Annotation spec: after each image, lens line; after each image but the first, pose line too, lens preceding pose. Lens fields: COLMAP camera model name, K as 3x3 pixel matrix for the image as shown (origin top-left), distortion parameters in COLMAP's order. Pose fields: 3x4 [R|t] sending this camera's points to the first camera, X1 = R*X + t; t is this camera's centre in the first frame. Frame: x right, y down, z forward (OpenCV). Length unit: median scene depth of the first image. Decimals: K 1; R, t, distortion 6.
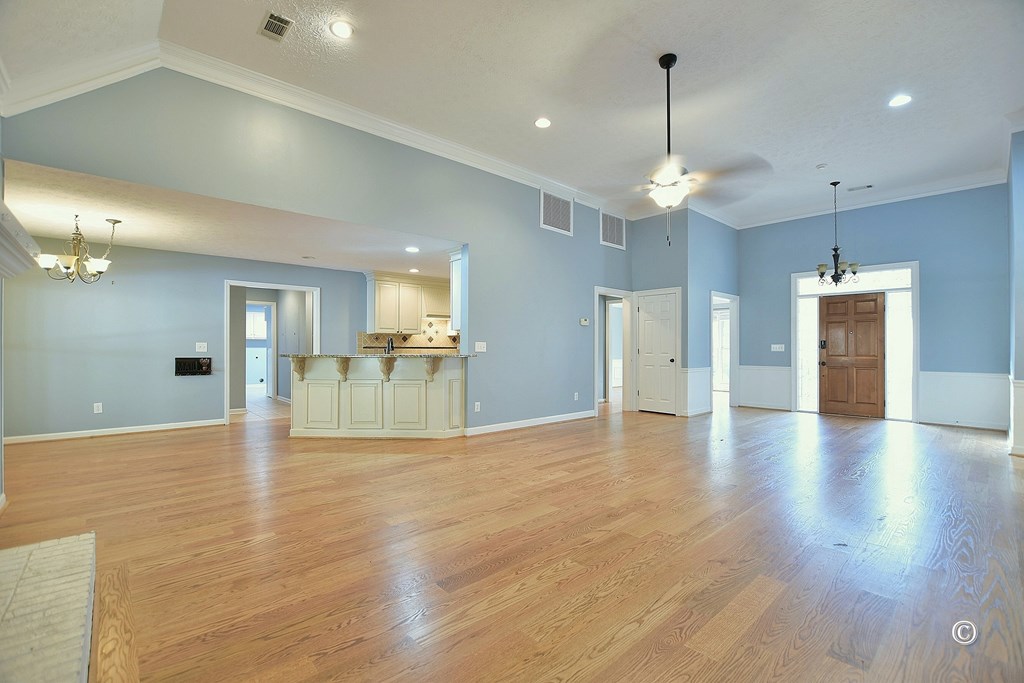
lens RADIAL K [[453.7, 0, 510.8], [0, 453.7, 345.7], [0, 0, 1]] dist [-0.020921, 0.000221]
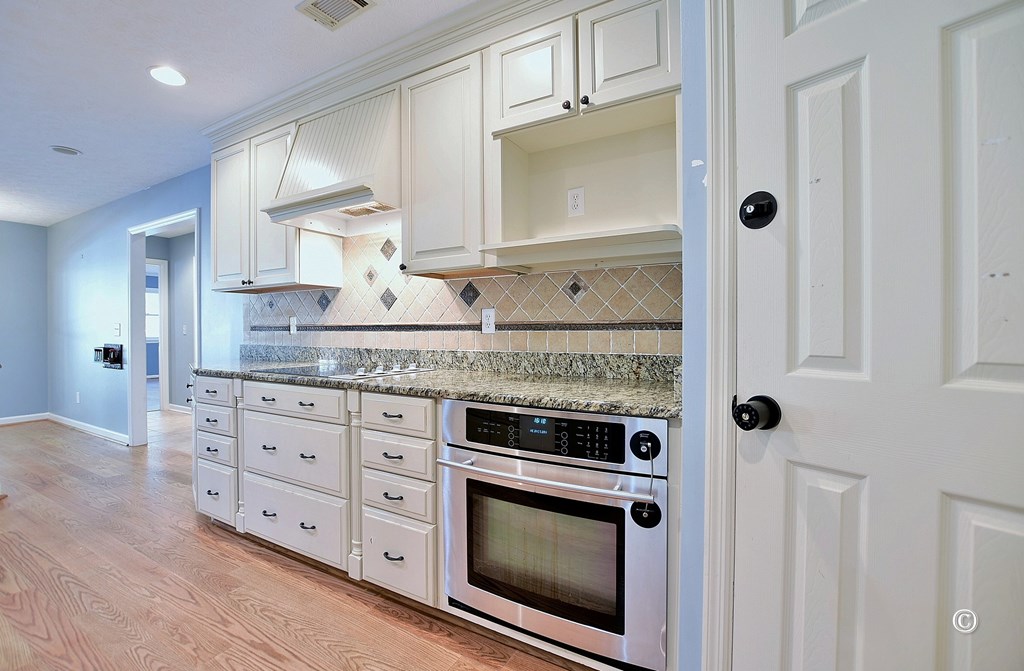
lens RADIAL K [[469.5, 0, 512.0], [0, 469.5, 335.5], [0, 0, 1]] dist [-0.002432, -0.000228]
pose [[0.271018, 0.009397, -0.962529, 0.189904], [0.009694, 0.999875, 0.012491, 0.009625], [0.962526, -0.012716, 0.270893, 1.391006]]
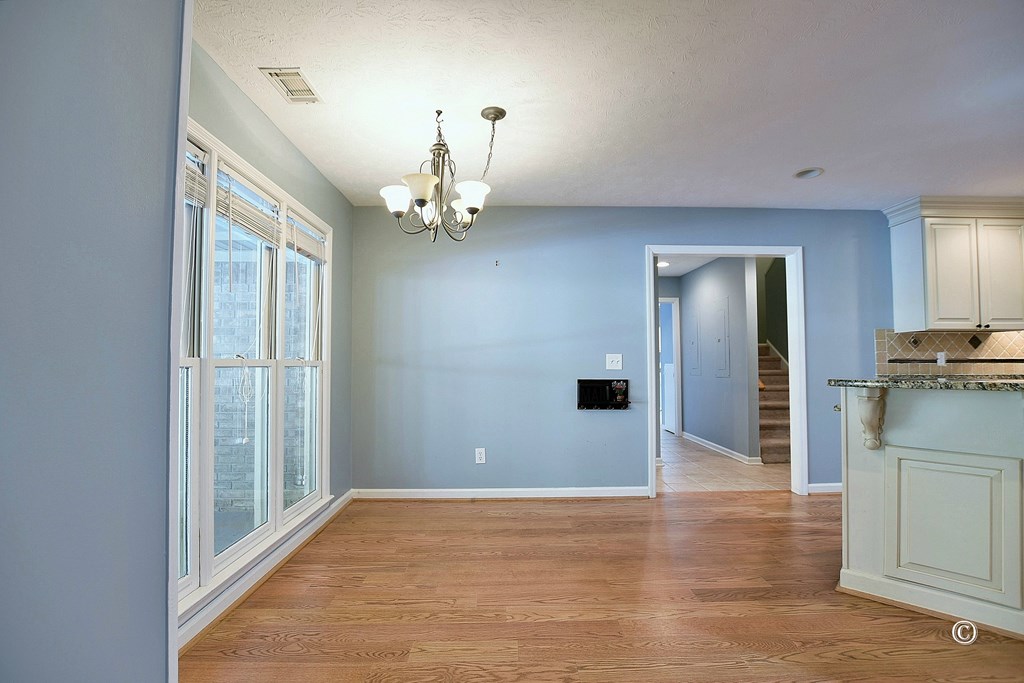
lens RADIAL K [[469.9, 0, 512.0], [0, 469.9, 341.5], [0, 0, 1]] dist [-0.023213, 0.000003]
pose [[0.759327, -0.032248, -0.649910, -0.389099], [0.005927, 0.999073, -0.042647, 0.002439], [0.650682, 0.028531, 0.758814, 0.446161]]
